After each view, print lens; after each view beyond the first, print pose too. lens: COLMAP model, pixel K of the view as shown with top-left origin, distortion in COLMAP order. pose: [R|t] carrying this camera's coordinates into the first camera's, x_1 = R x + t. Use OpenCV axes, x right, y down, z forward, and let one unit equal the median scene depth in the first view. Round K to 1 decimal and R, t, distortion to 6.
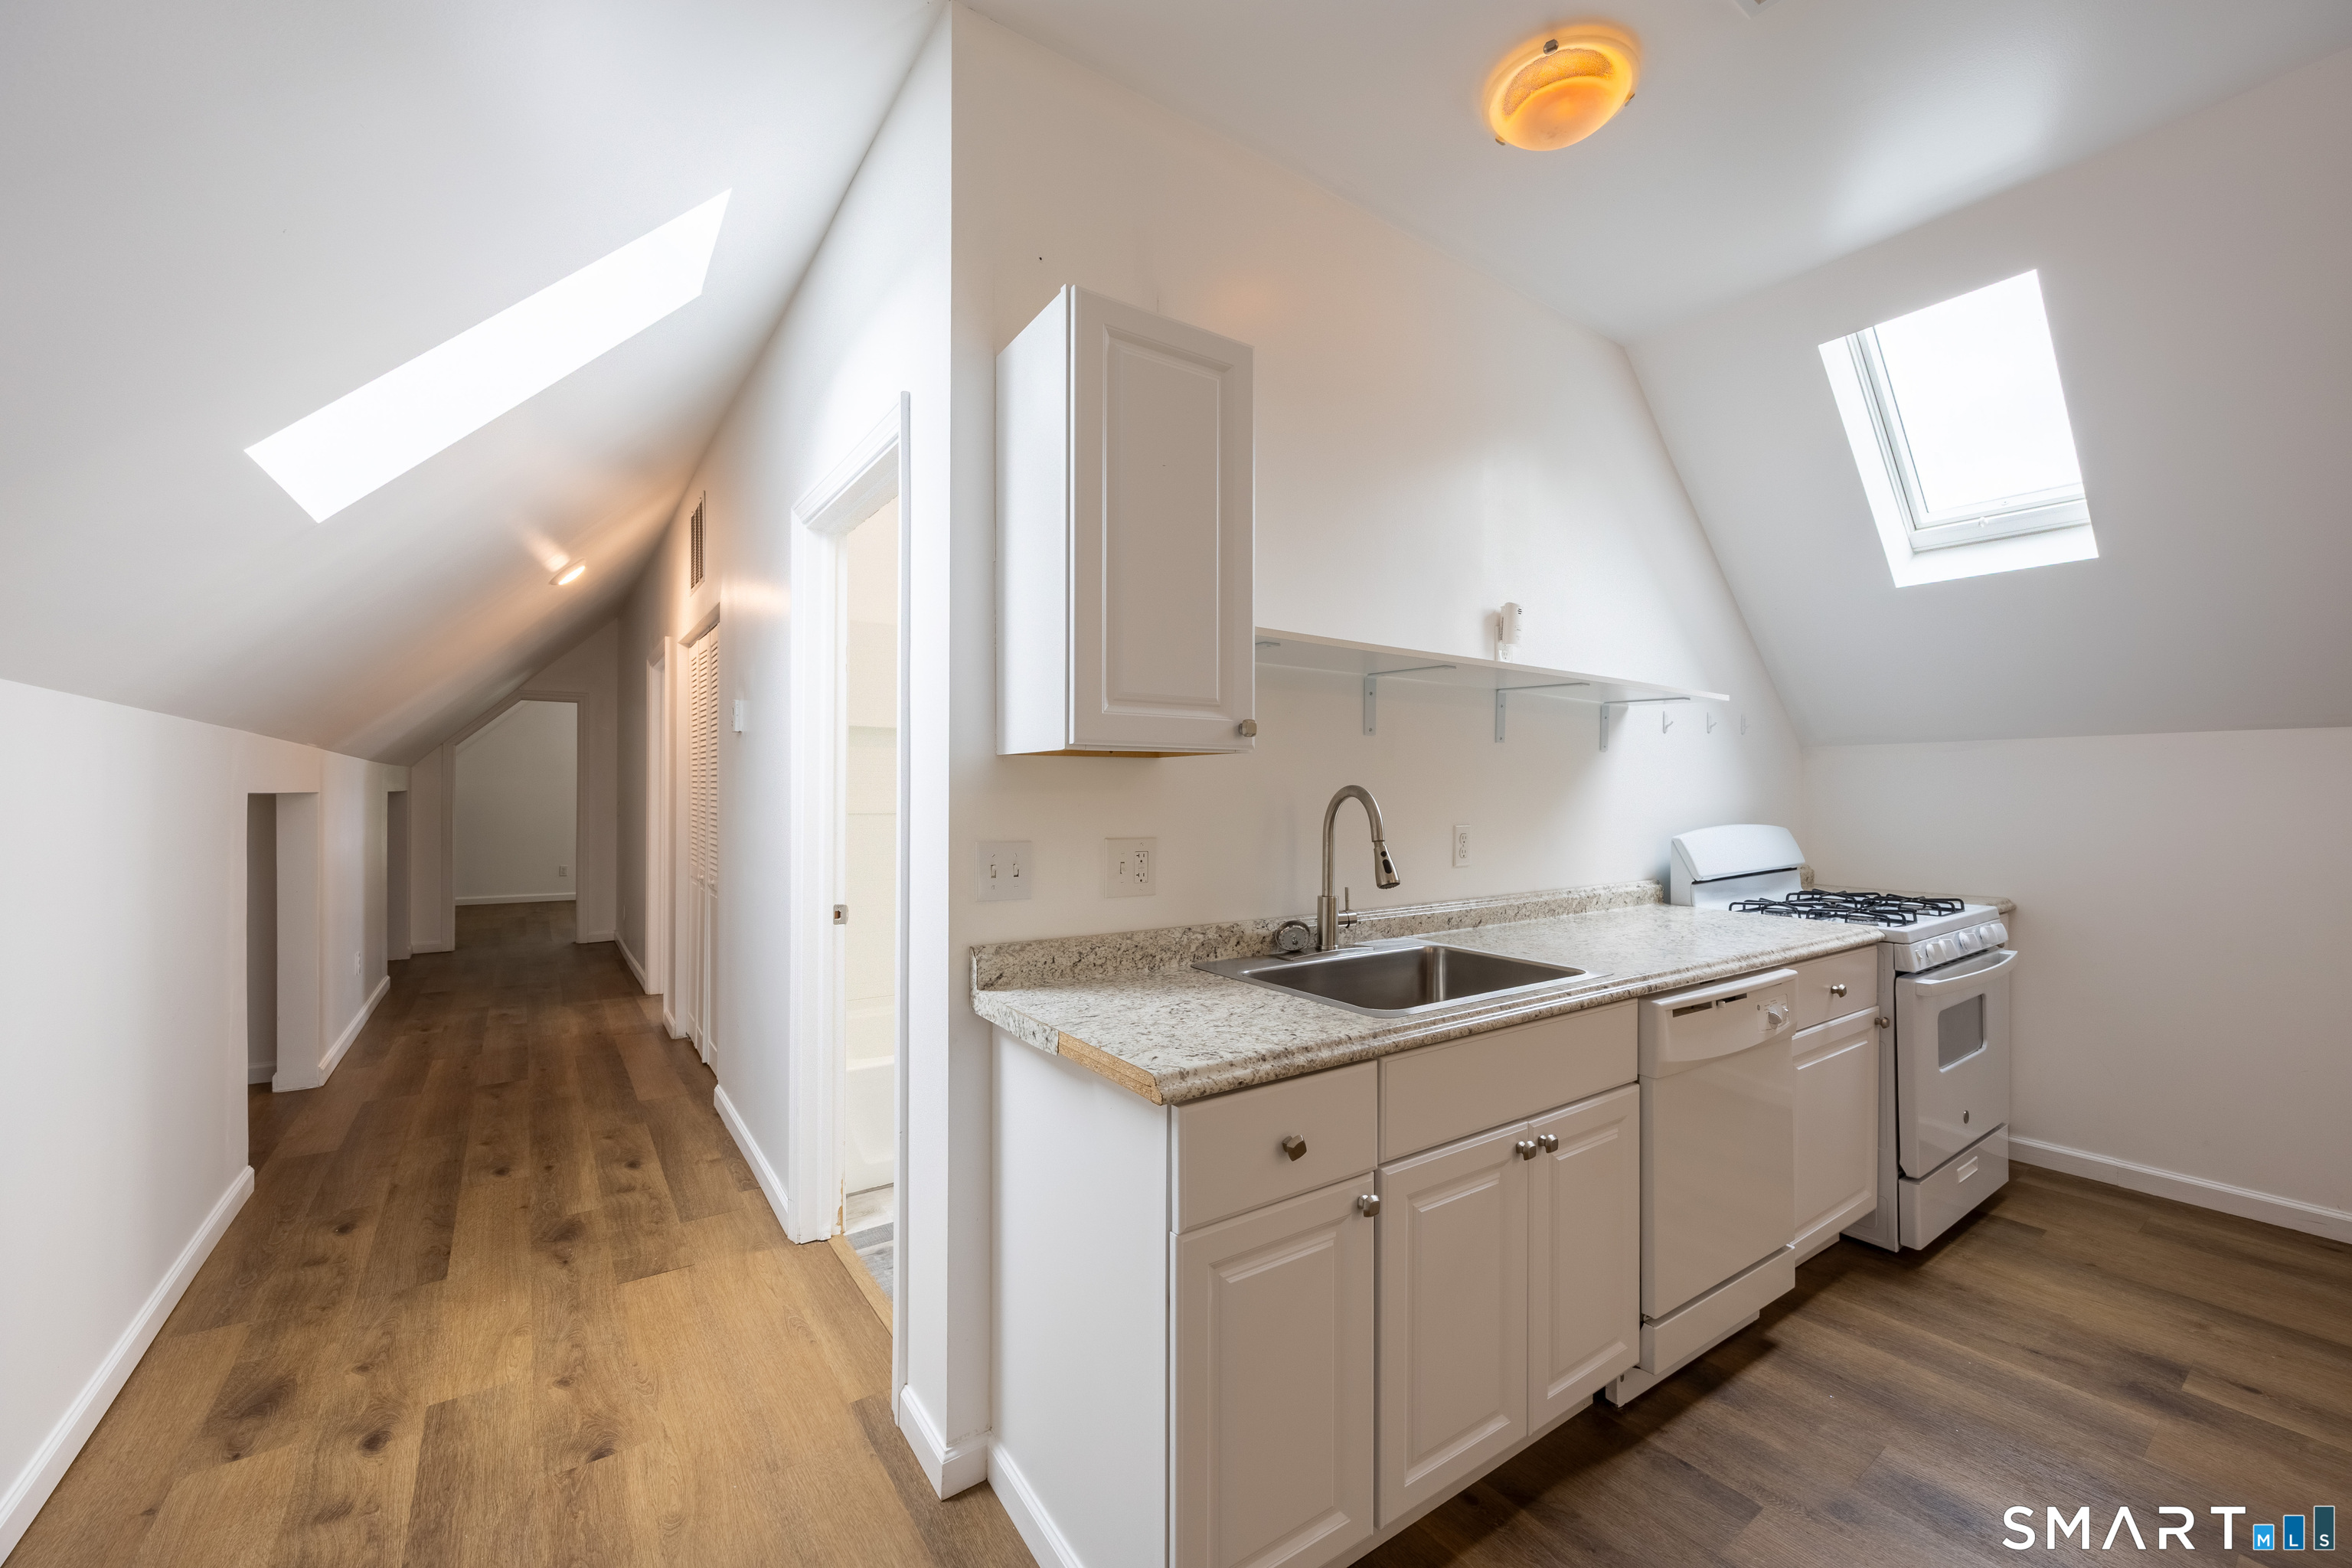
lens RADIAL K [[924.8, 0, 1187.5], [0, 924.8, 775.7], [0, 0, 1]] dist [0.002172, 0.000052]
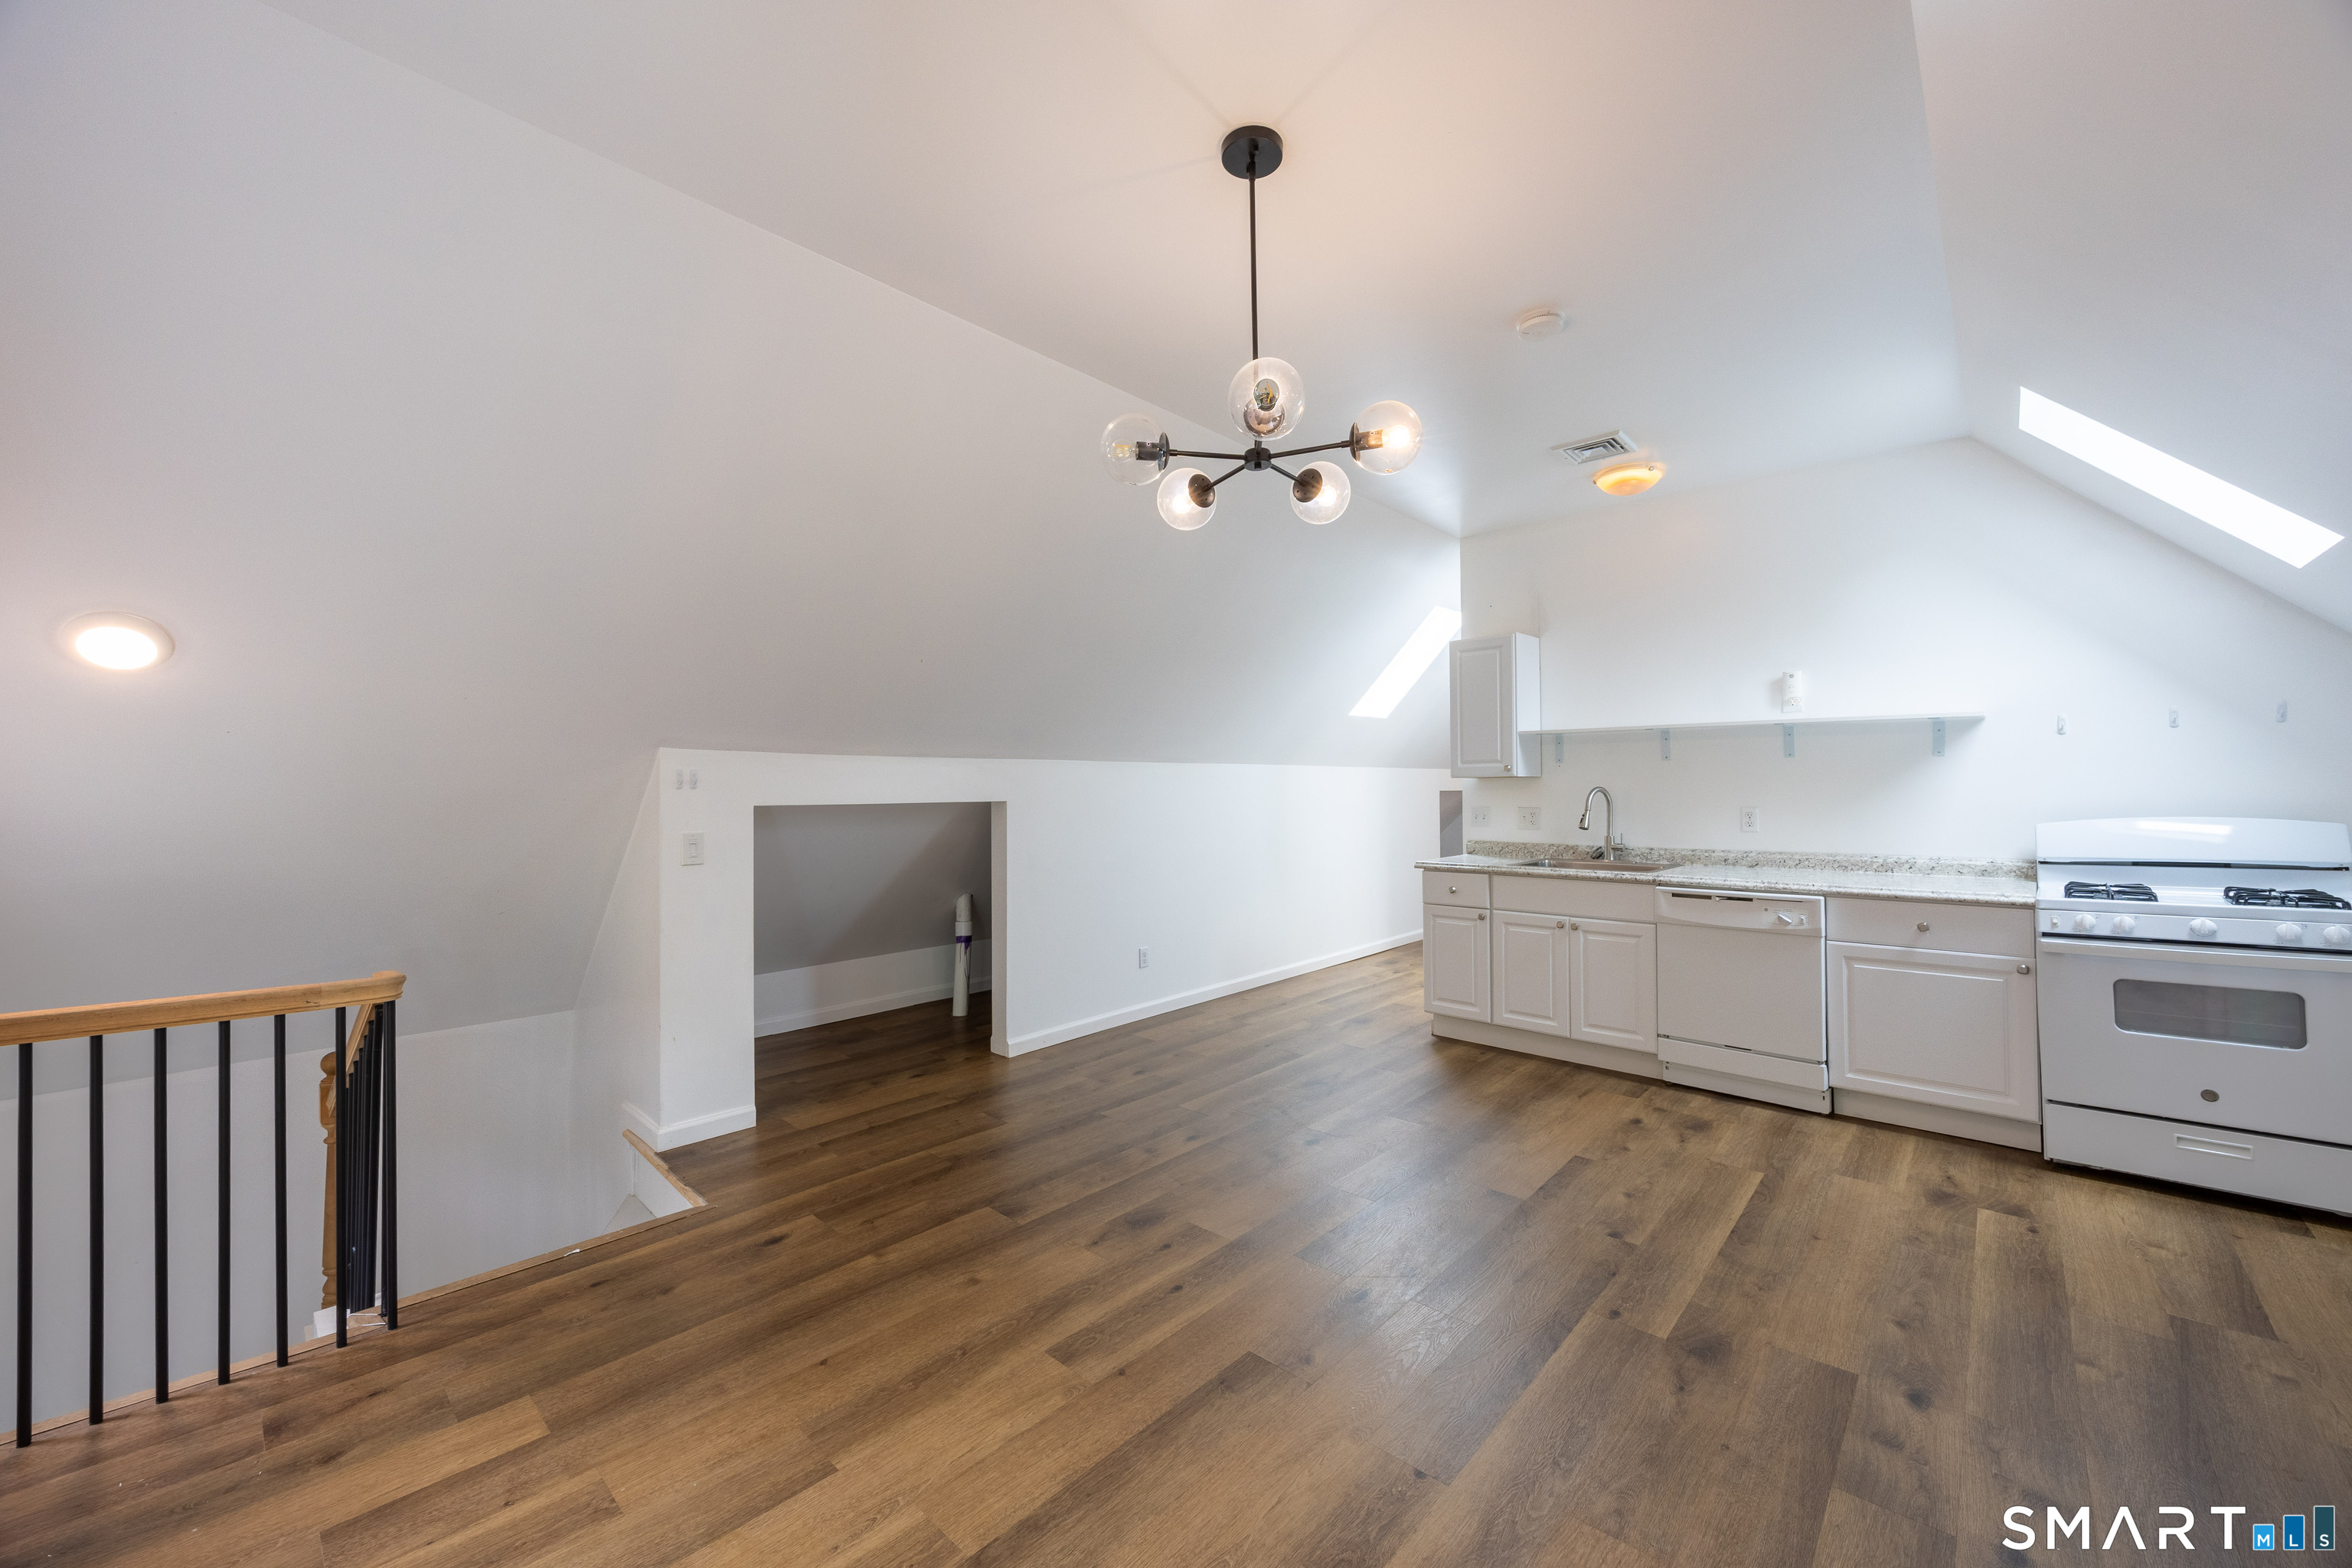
lens RADIAL K [[924.8, 0, 1184.0], [0, 924.8, 782.5], [0, 0, 1]] dist [0.002172, 0.000052]
pose [[0.202237, -0.011469, -0.979269, 2.009943], [0.019103, 0.999787, -0.007764, 0.000048], [0.979150, -0.017137, 0.202413, -0.419269]]
